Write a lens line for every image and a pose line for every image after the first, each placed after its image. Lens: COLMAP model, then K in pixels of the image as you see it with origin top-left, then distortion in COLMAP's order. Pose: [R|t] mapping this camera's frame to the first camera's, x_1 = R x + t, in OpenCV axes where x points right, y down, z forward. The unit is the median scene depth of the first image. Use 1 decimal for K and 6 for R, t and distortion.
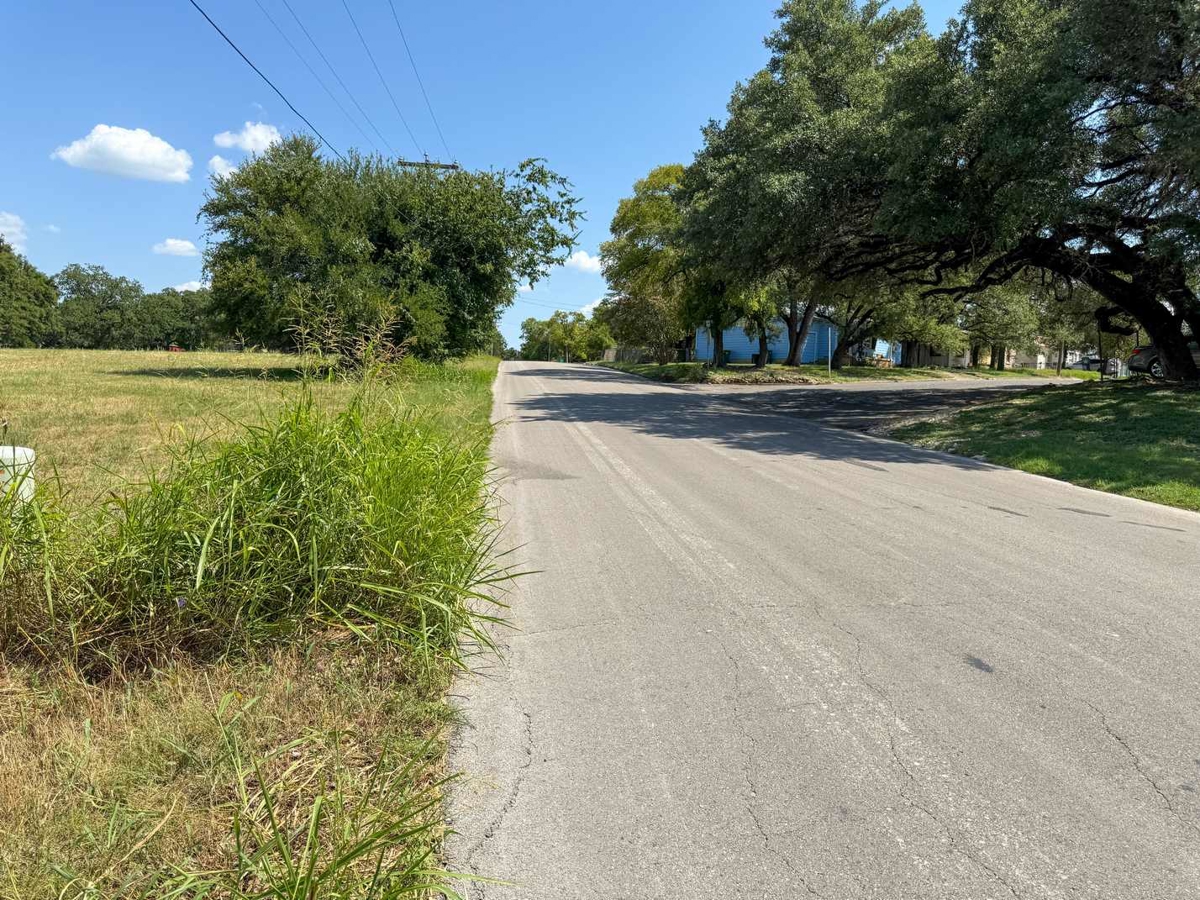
lens RADIAL K [[855.0, 0, 604.3], [0, 855.0, 456.2], [0, 0, 1]] dist [0.112166, -0.188477]
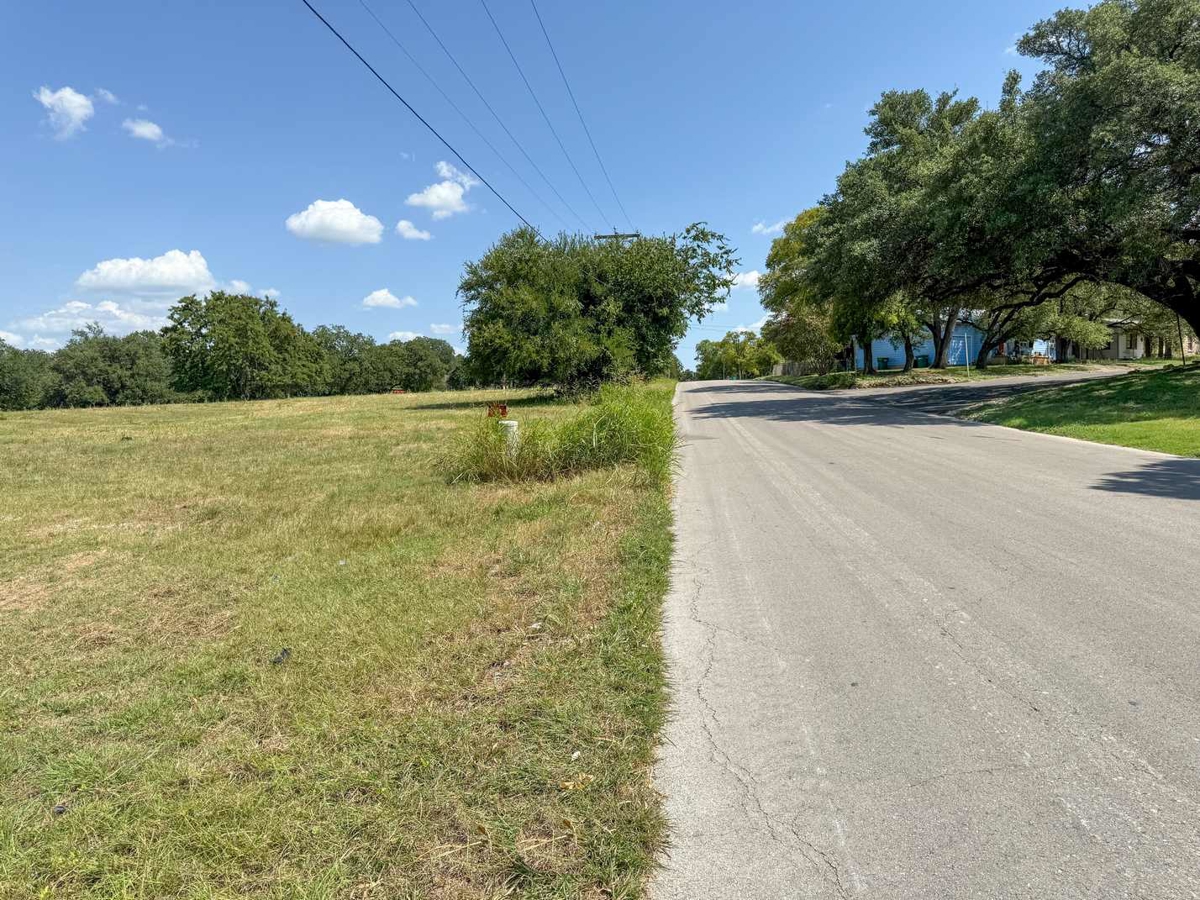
lens RADIAL K [[818.5, 0, 600.0], [0, 818.5, 450.0], [0, 0, 1]] dist [0.106432, -0.155966]
pose [[0.975022, -0.048250, -0.216806, 0.026451], [0.042190, 0.998581, -0.032497, 0.025188], [0.218067, 0.022538, 0.975674, -0.213928]]
